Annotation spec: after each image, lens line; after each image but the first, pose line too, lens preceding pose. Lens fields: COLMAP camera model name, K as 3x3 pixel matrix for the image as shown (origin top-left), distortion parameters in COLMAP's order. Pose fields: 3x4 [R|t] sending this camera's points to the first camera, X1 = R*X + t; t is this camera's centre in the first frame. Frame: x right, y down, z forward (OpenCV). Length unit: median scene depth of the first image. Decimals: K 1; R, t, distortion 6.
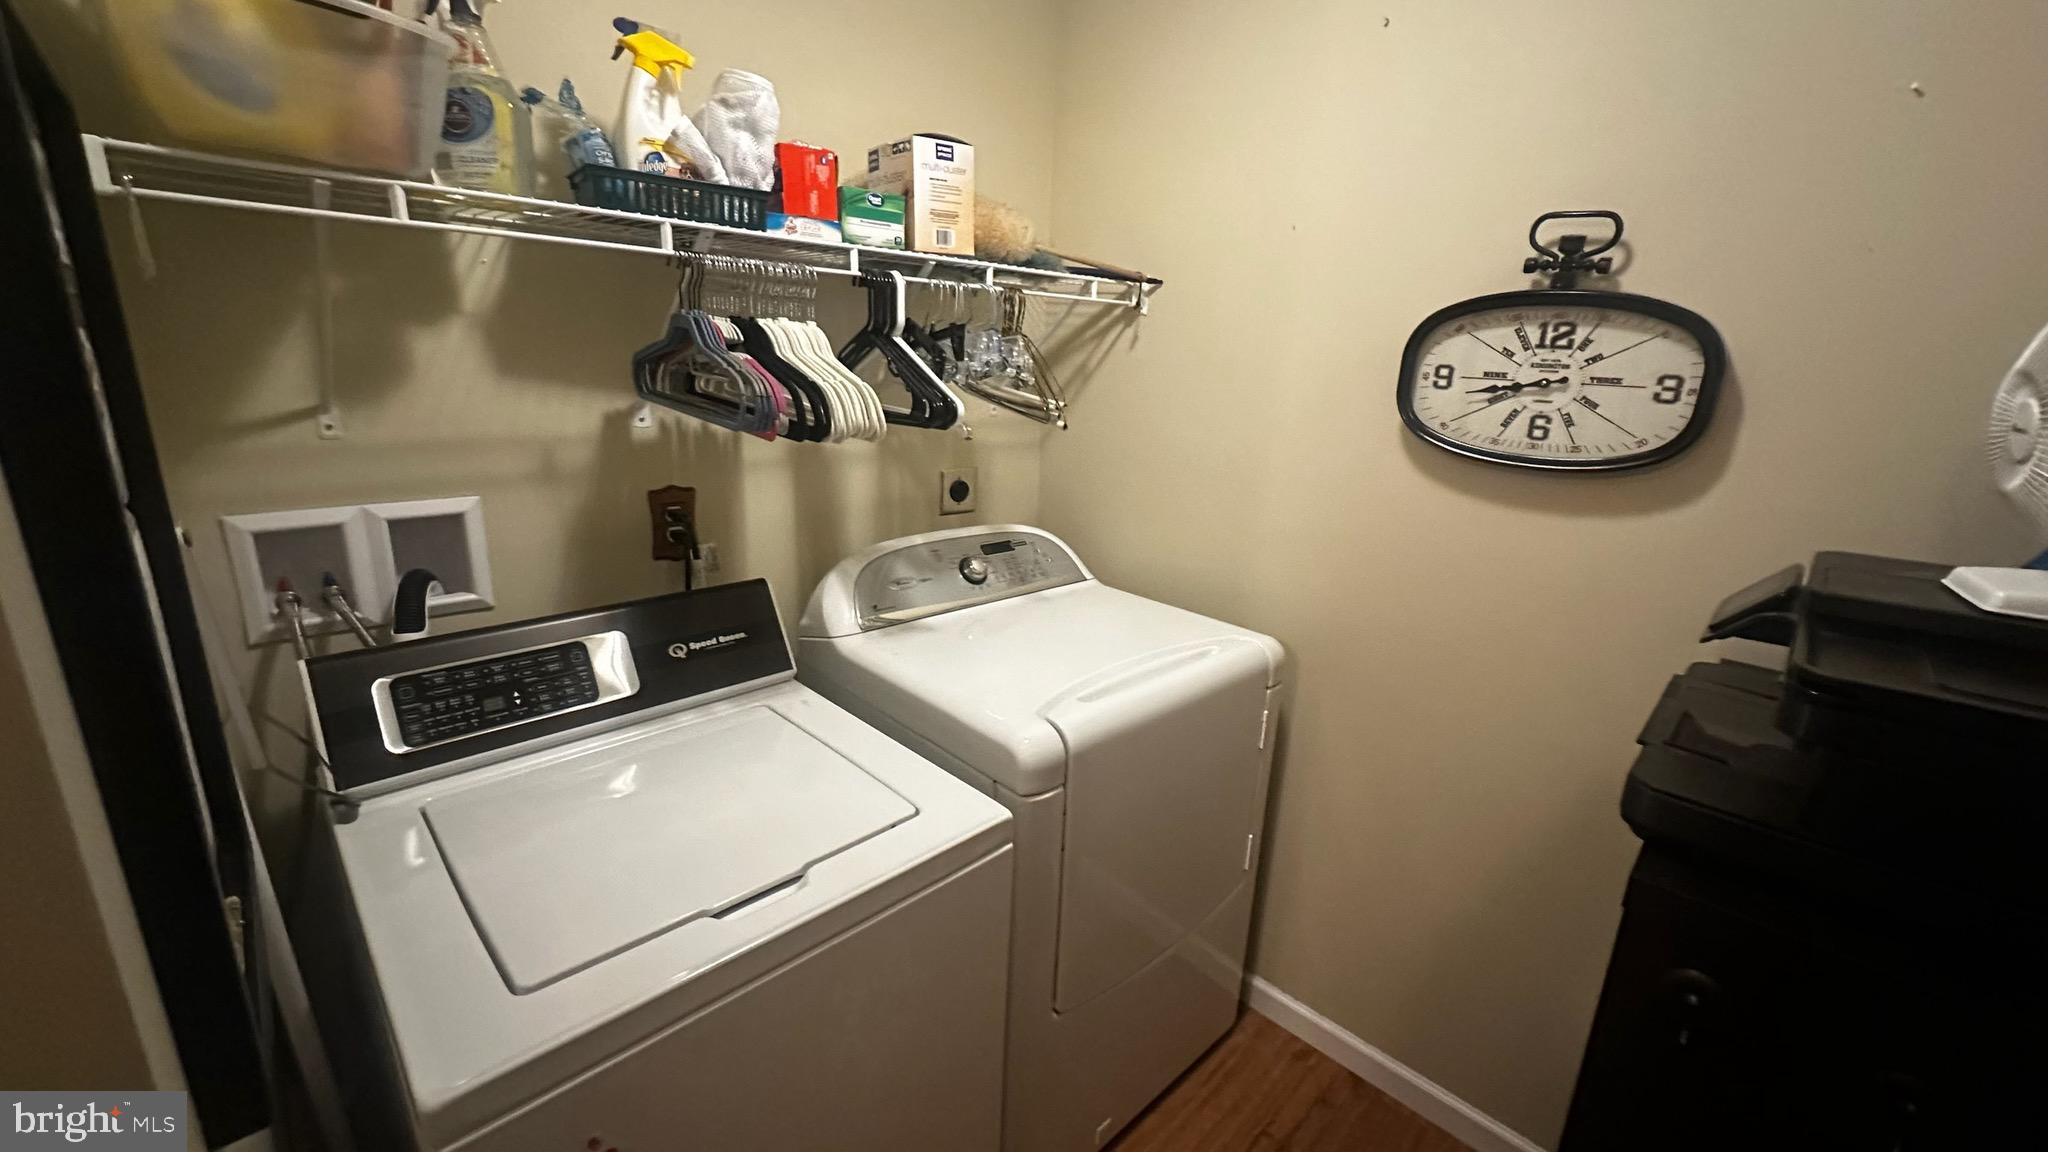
lens RADIAL K [[813.8, 0, 1023.4], [0, 813.8, 576.2], [0, 0, 1]] dist [0.001760, 0.000833]
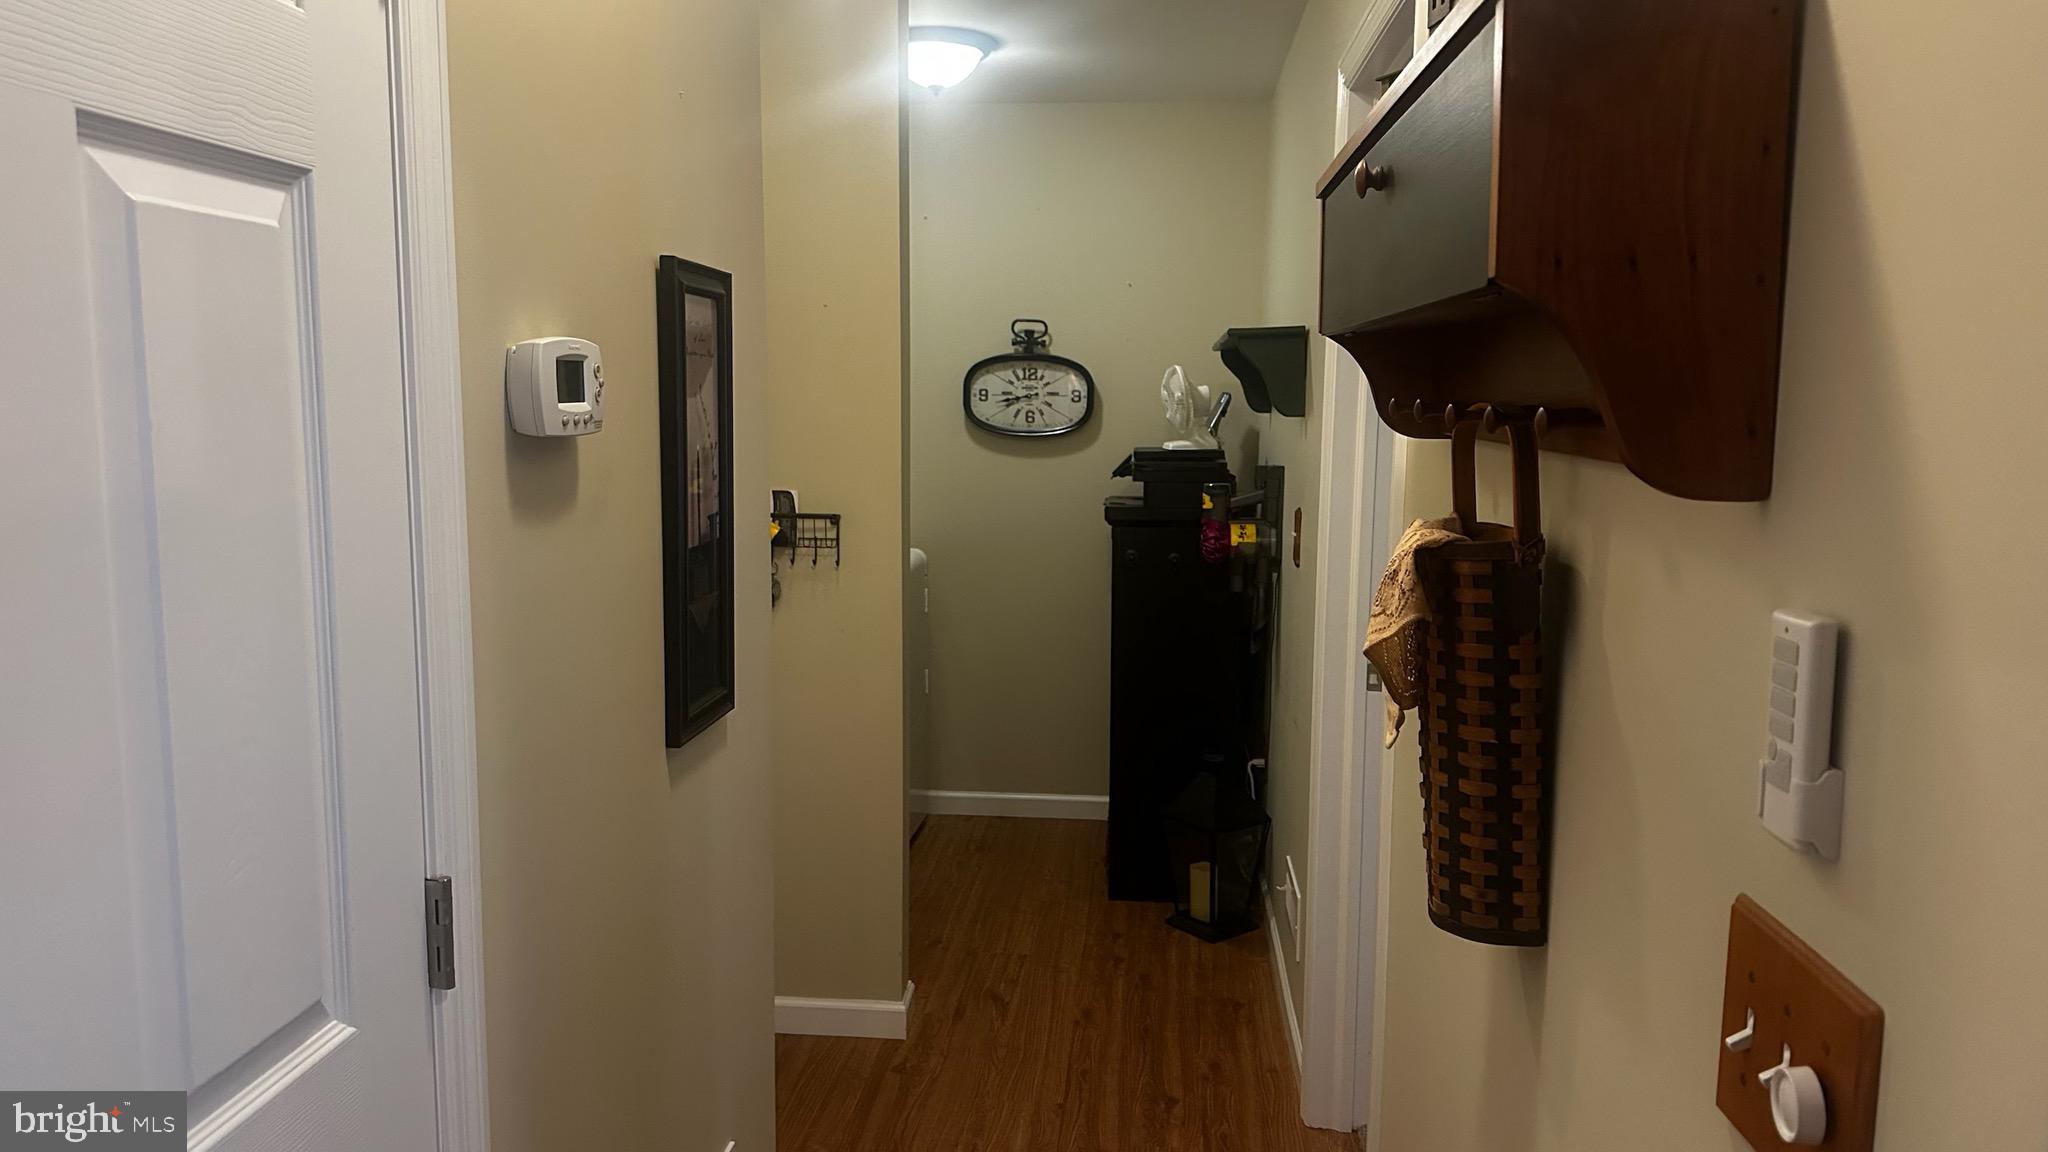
lens RADIAL K [[1432.0, 0, 1023.8], [0, 1432.0, 572.2], [0, 0, 1]] dist [0.090425, -0.109253]
pose [[0.772778, -0.113080, 0.624521, -1.736877], [0.192840, 0.979314, -0.061297, 0.433568], [-0.604671, 0.167802, 0.778599, -1.800360]]
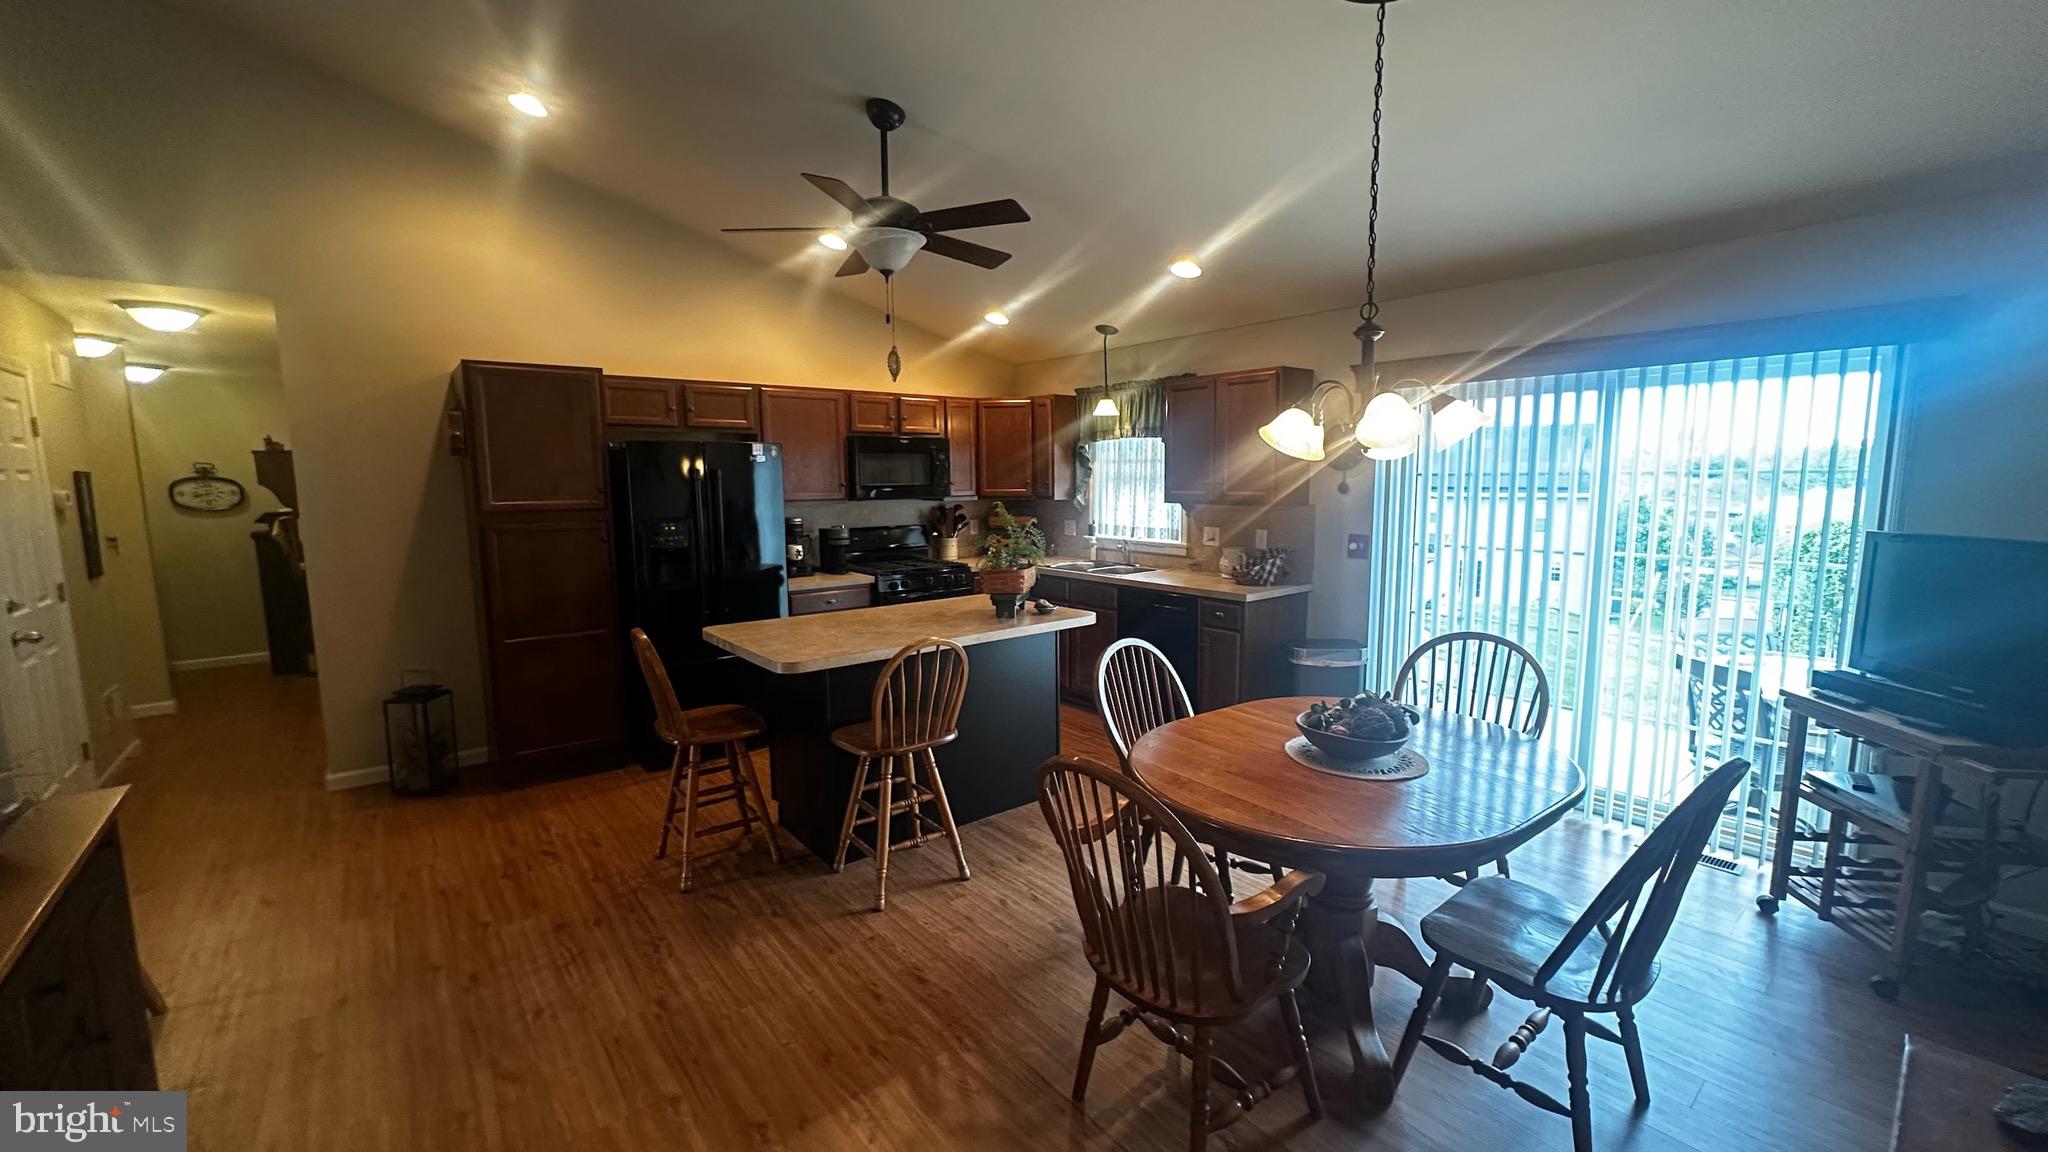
lens RADIAL K [[813.8, 0, 1013.9], [0, 813.8, 577.1], [0, 0, 1]] dist [0.001760, 0.000833]
pose [[0.125213, -0.169262, 0.977585, -3.977024], [0.286234, 0.949604, 0.127755, 1.100203], [-0.949943, 0.263822, 0.167351, -4.721472]]
